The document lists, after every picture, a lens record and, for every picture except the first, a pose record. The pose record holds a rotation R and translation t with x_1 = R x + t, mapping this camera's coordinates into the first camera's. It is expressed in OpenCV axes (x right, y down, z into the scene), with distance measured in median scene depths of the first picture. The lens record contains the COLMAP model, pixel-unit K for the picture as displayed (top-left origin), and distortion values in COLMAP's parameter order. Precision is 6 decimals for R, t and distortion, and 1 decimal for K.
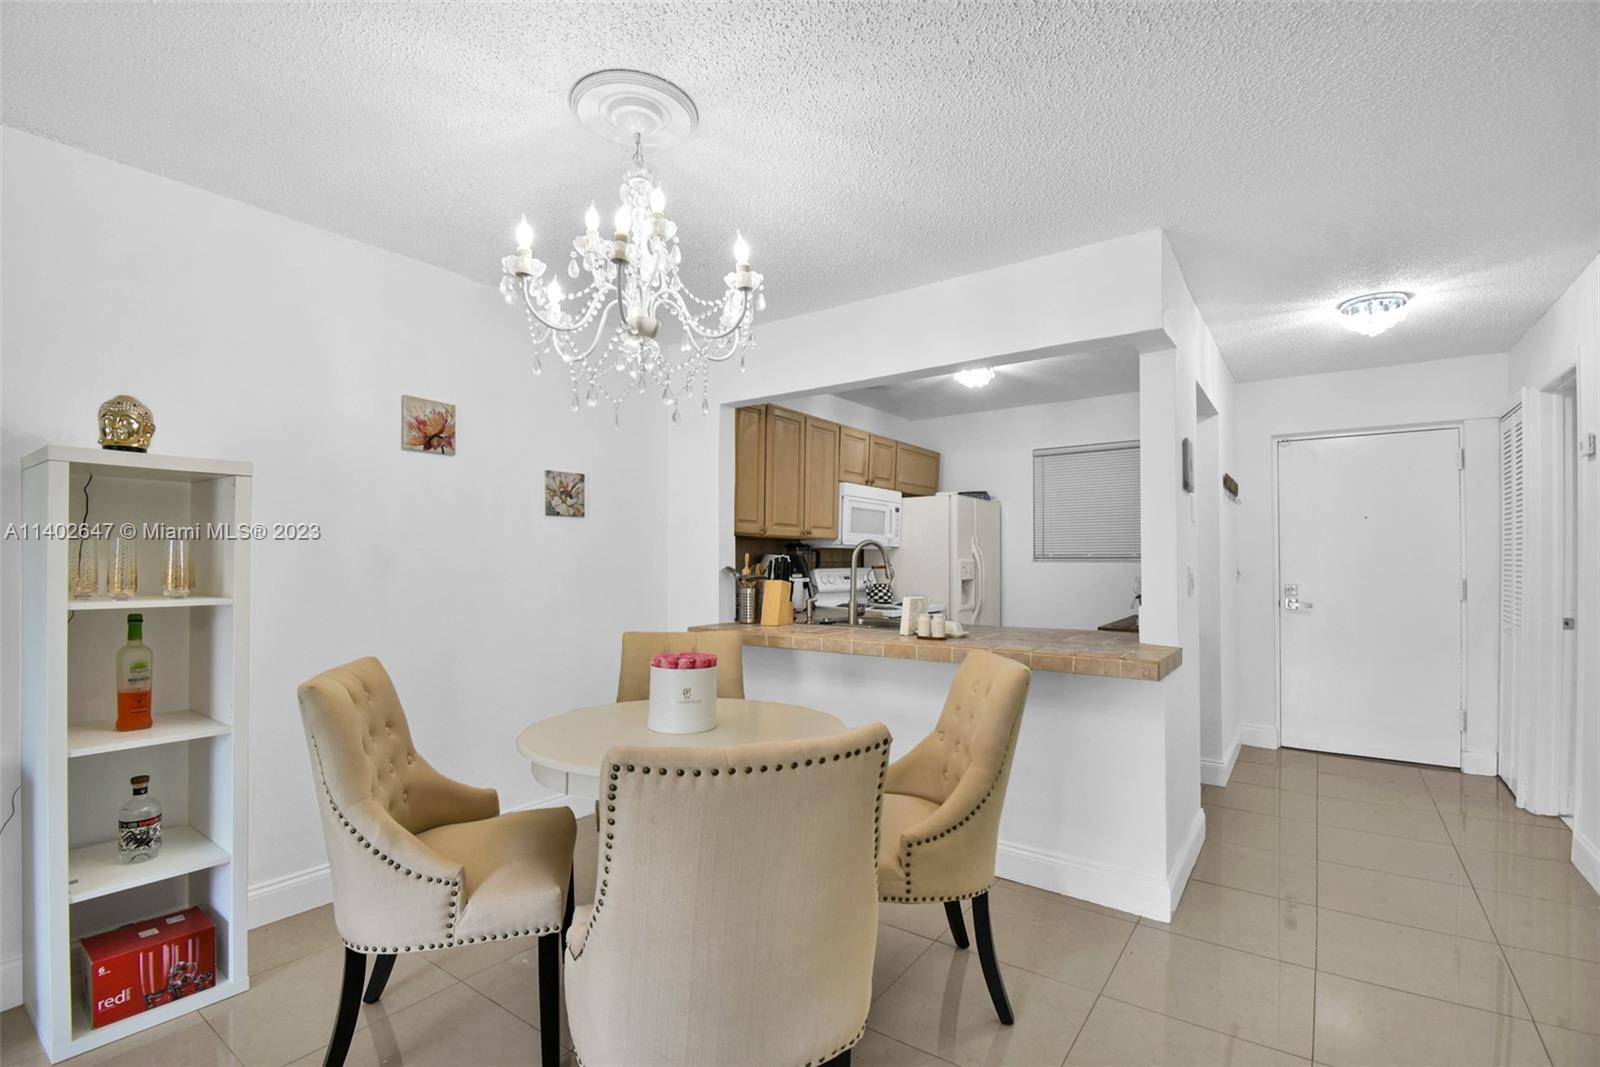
lens RADIAL K [[722.2, 0, 808.0], [0, 722.2, 543.9], [0, 0, 1]] dist [0.015026, -0.021137]
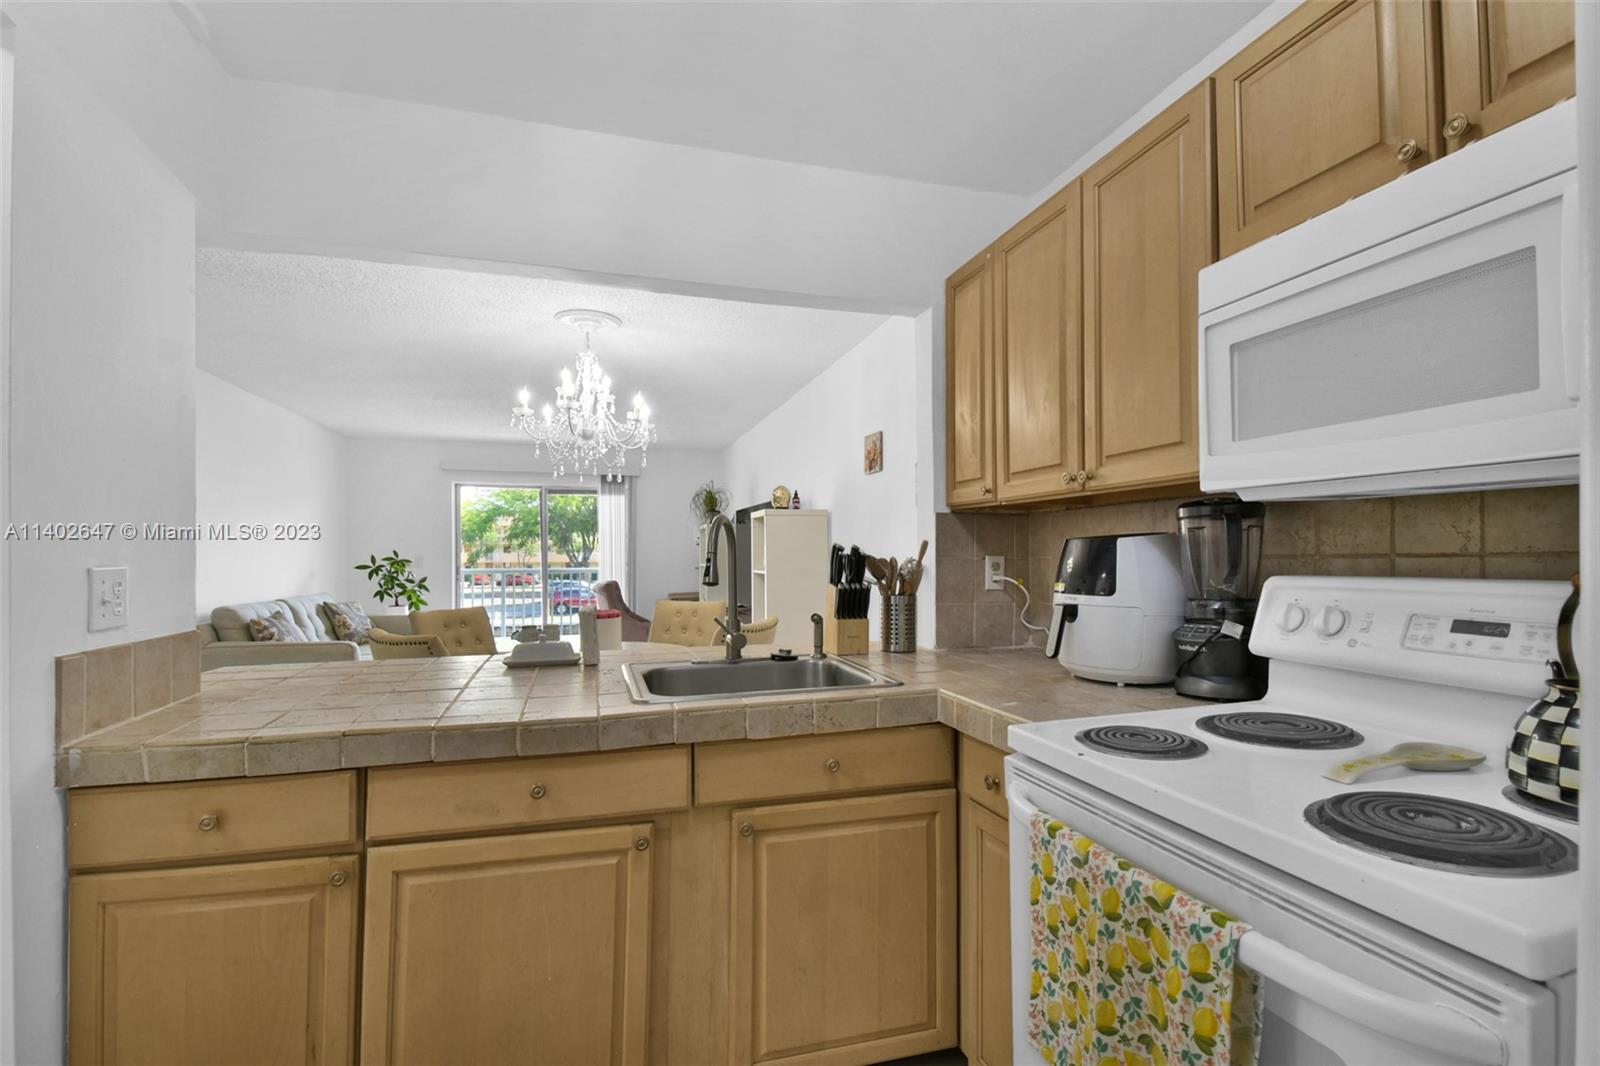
lens RADIAL K [[743.2, 0, 776.6], [0, 743.2, 543.6], [0, 0, 1]] dist [0.036143, -0.023030]
pose [[-0.658170, -0.013307, -0.752752, 0.408994], [0.019172, 0.999223, -0.034428, 0.030457], [0.752625, -0.037091, -0.657404, 1.150395]]
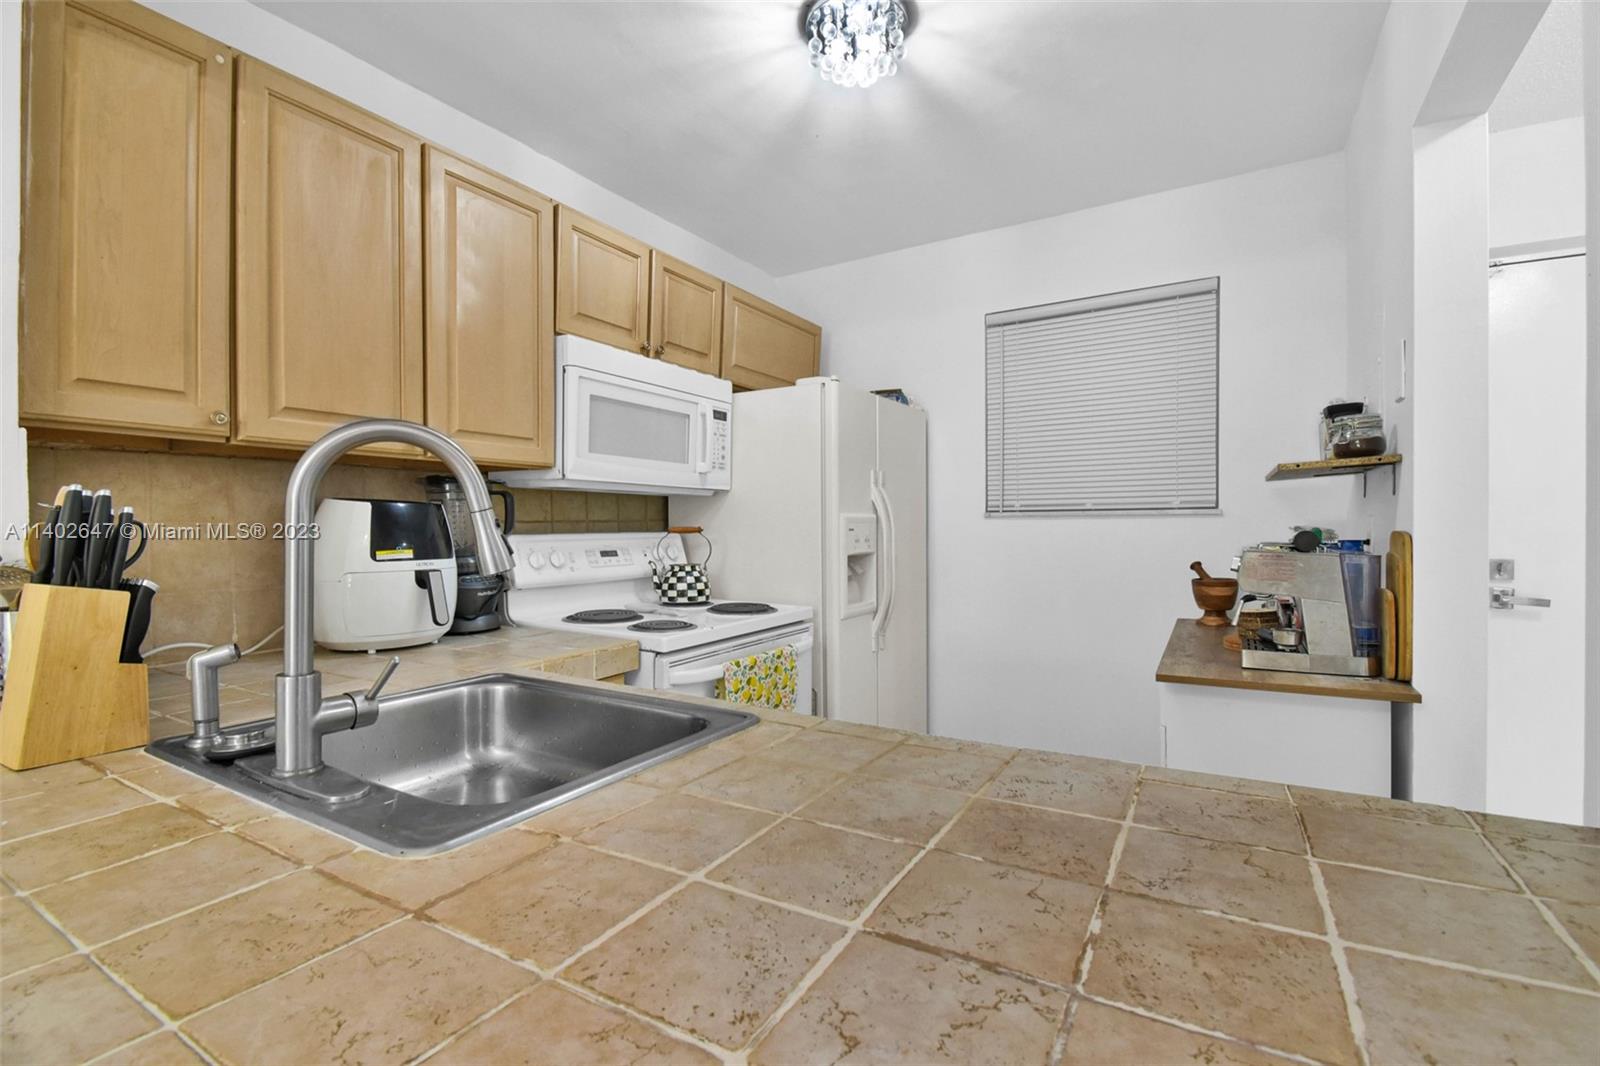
lens RADIAL K [[743.0, 0, 774.7], [0, 743.0, 533.7], [0, 0, 1]] dist [0.000334, -0.013954]
pose [[0.998541, -0.006808, 0.053577, 0.160031], [0.004735, 0.999239, 0.038716, 0.017876], [-0.053799, -0.038406, 0.997813, 0.586764]]
